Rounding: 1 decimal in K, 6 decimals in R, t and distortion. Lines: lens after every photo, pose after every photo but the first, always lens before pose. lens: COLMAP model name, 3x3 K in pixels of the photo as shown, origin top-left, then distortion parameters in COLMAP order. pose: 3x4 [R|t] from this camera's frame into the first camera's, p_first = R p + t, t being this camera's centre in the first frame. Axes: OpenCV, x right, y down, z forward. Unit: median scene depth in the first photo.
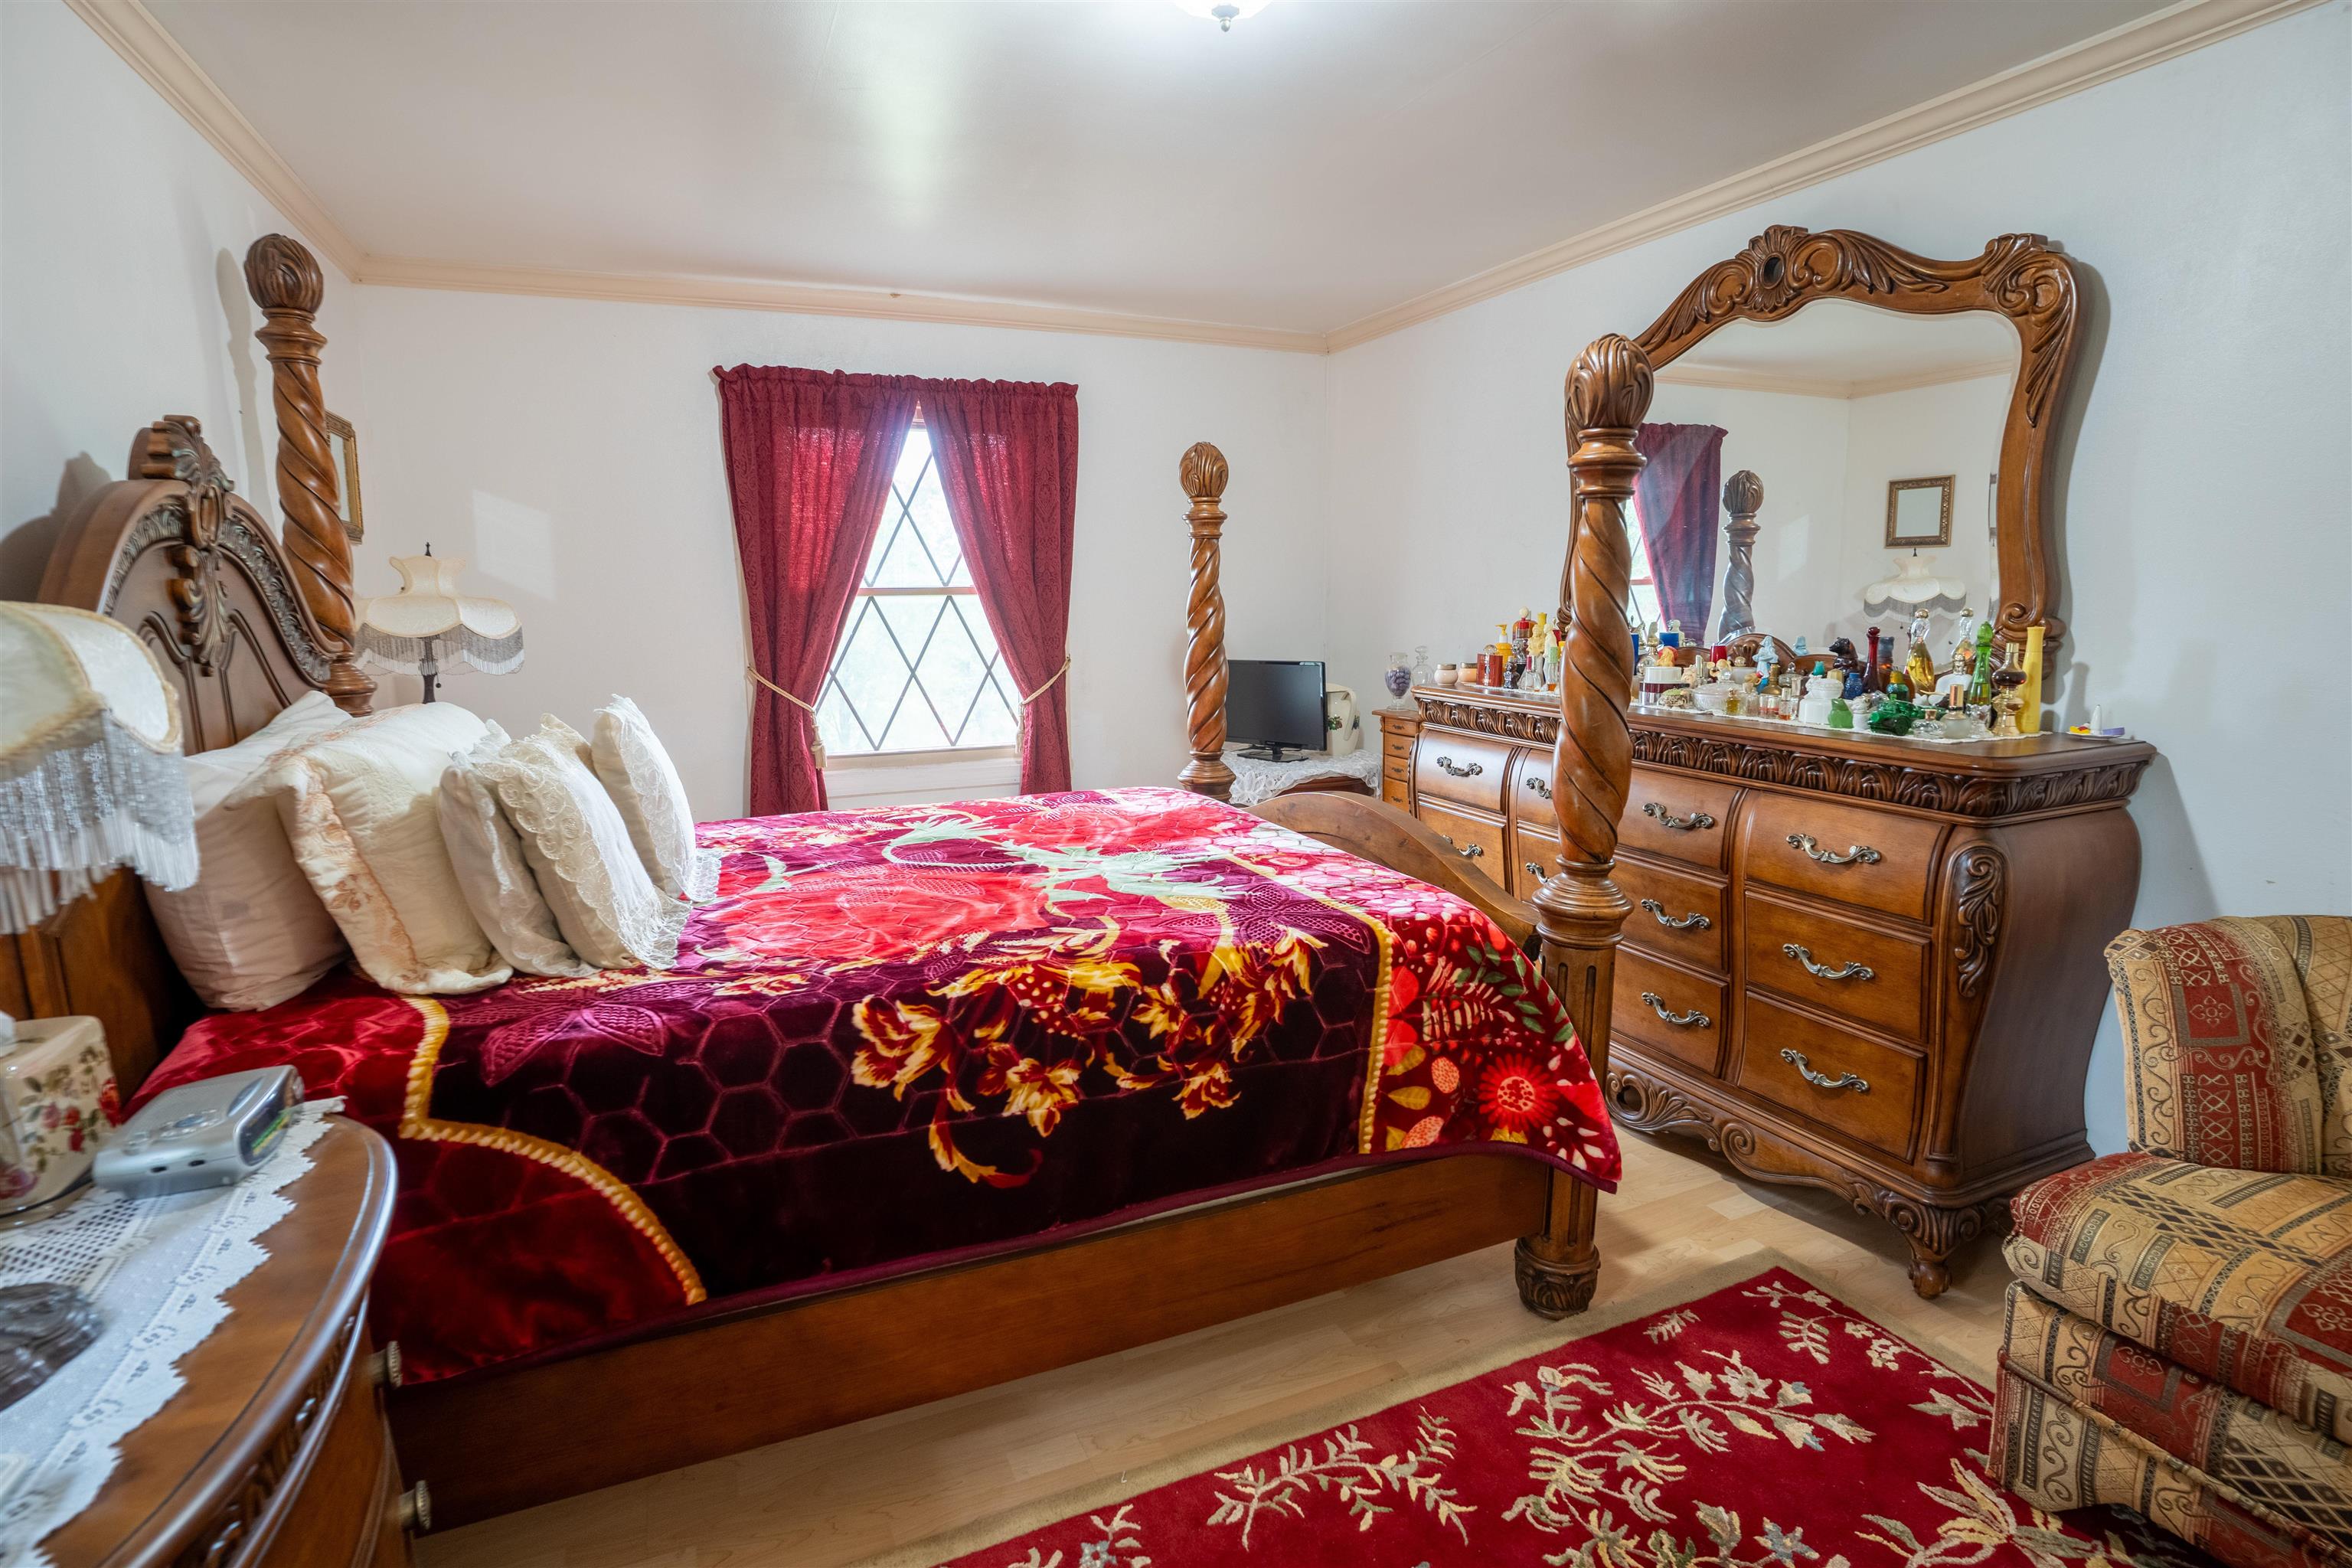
lens RADIAL K [[1124.2, 0, 1166.0], [0, 1124.2, 788.4], [0, 0, 1]] dist [-0.043303, 0.000536]
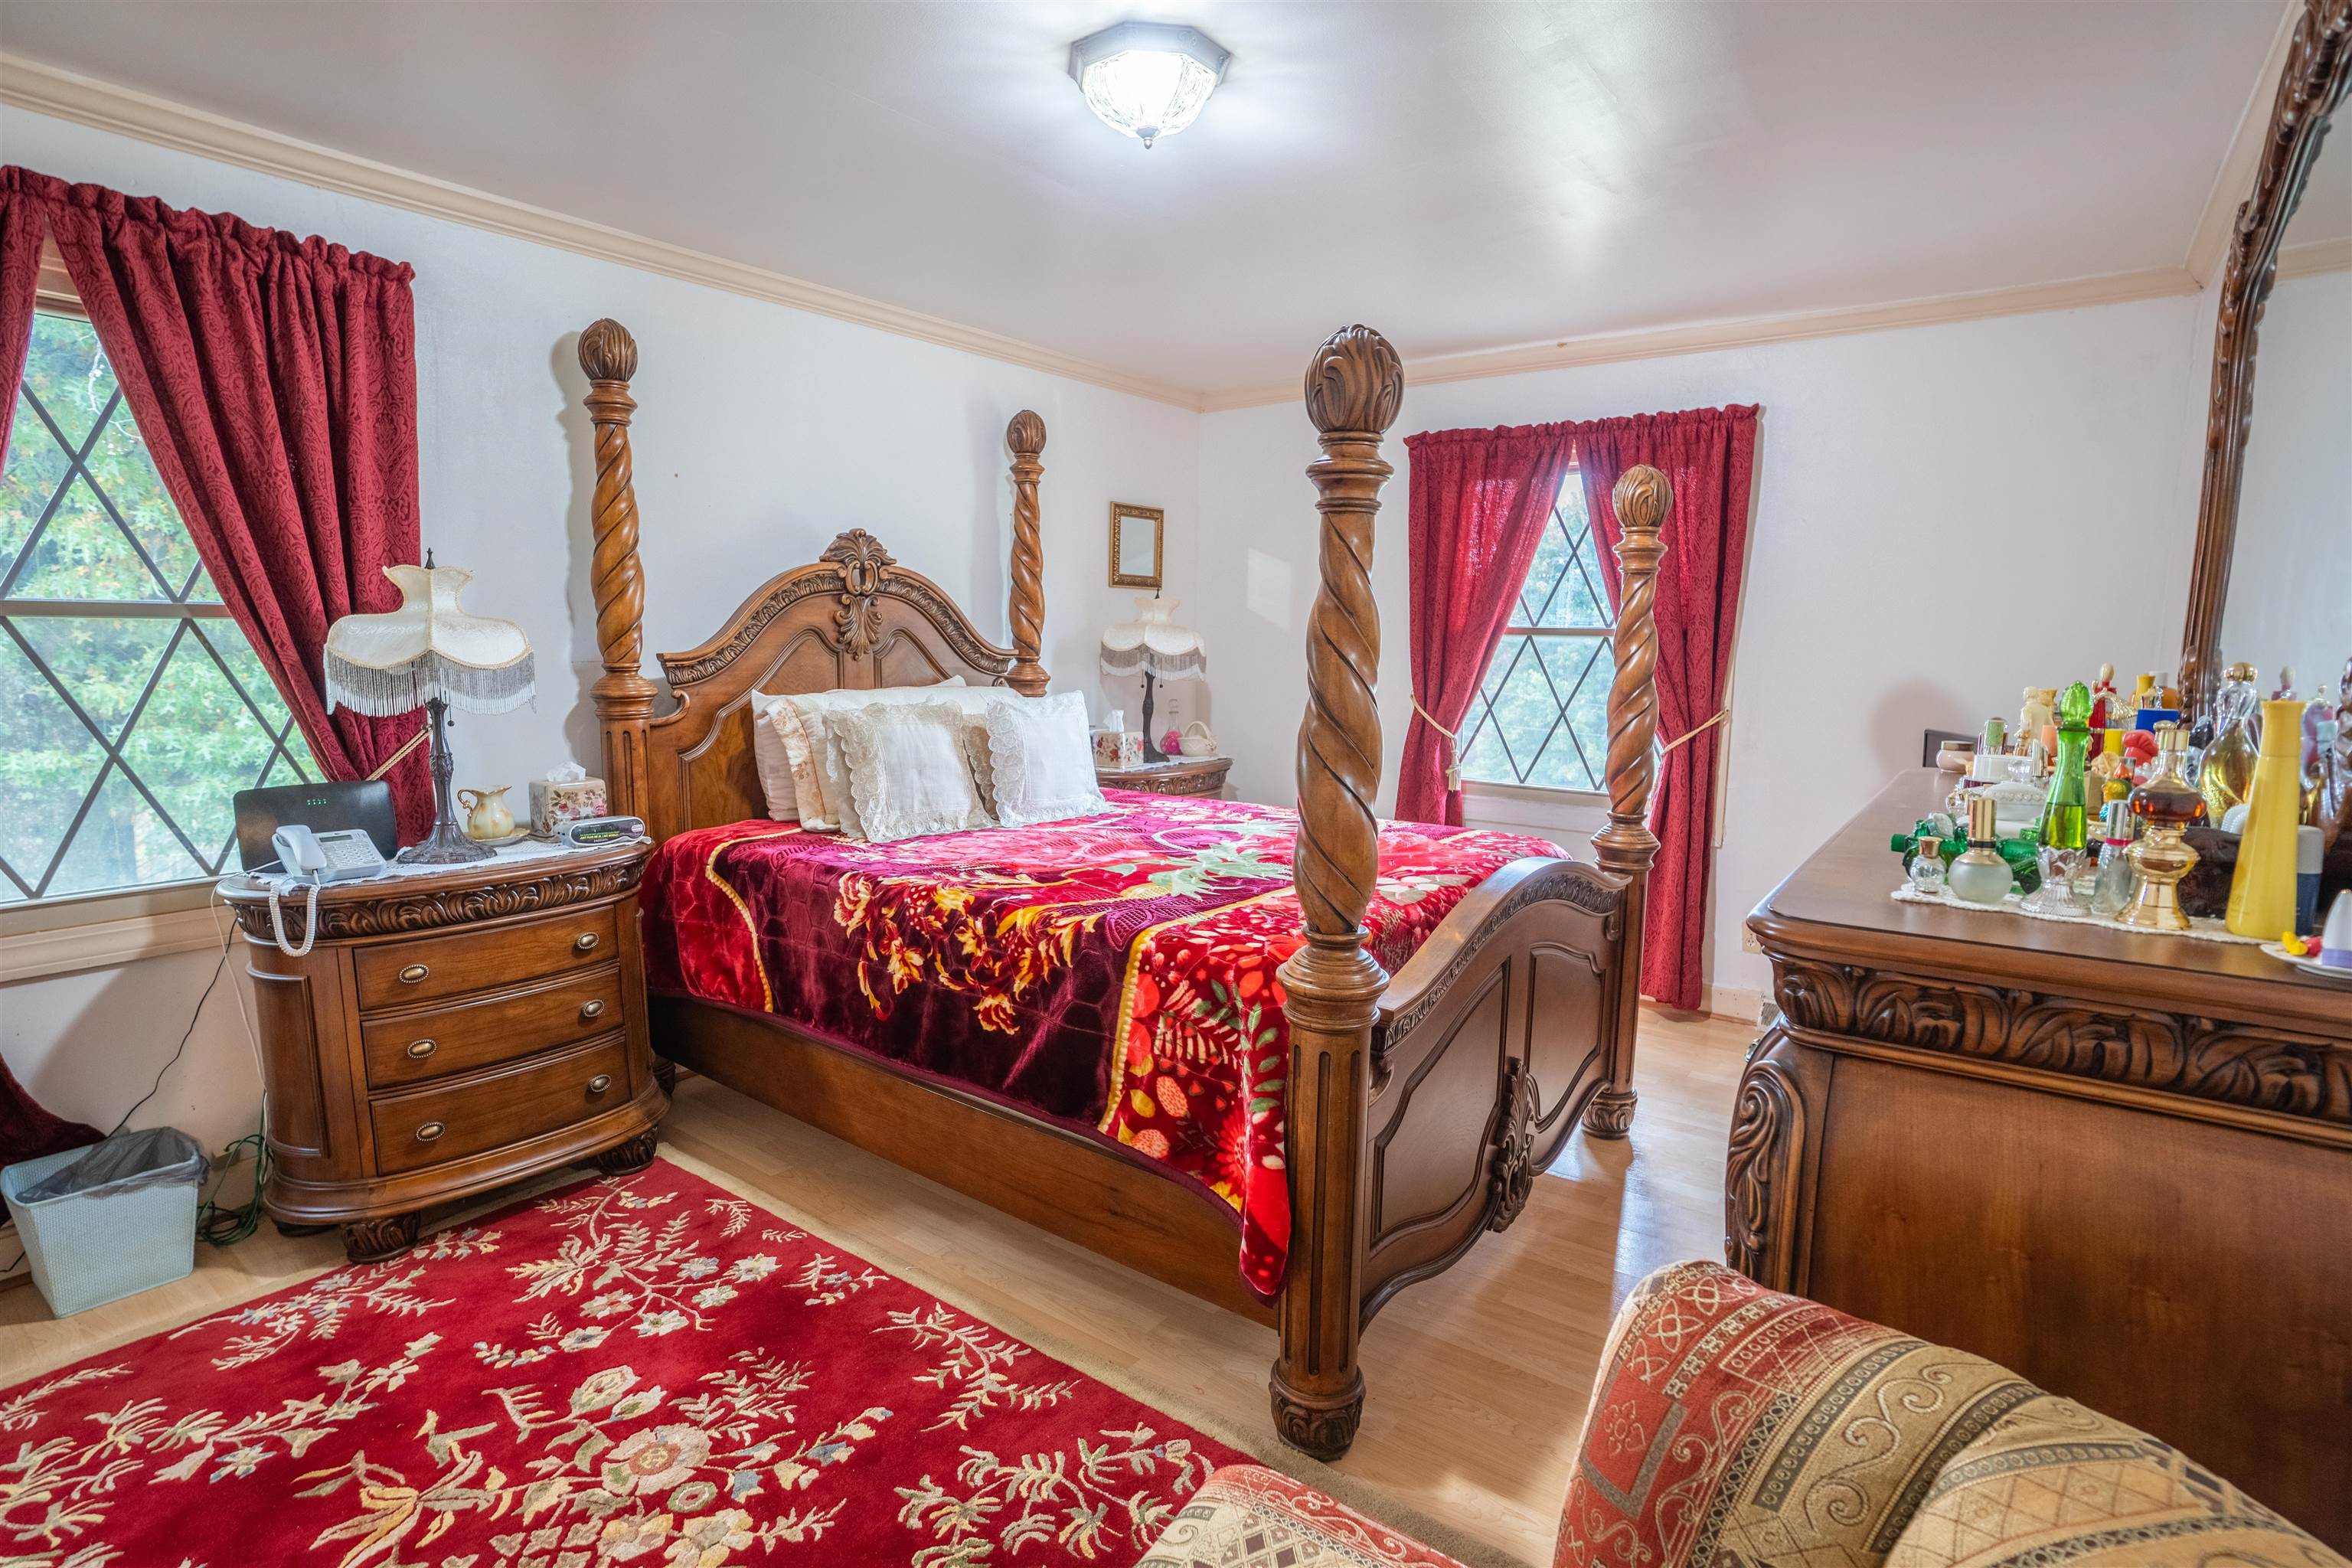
lens RADIAL K [[1124.2, 0, 1166.0], [0, 1124.2, 788.4], [0, 0, 1]] dist [-0.043303, 0.000536]
pose [[0.502270, 0.129005, -0.855034, 1.150294], [-0.163873, 0.985091, 0.052364, -0.075084], [0.849041, 0.113816, 0.515922, 0.470428]]
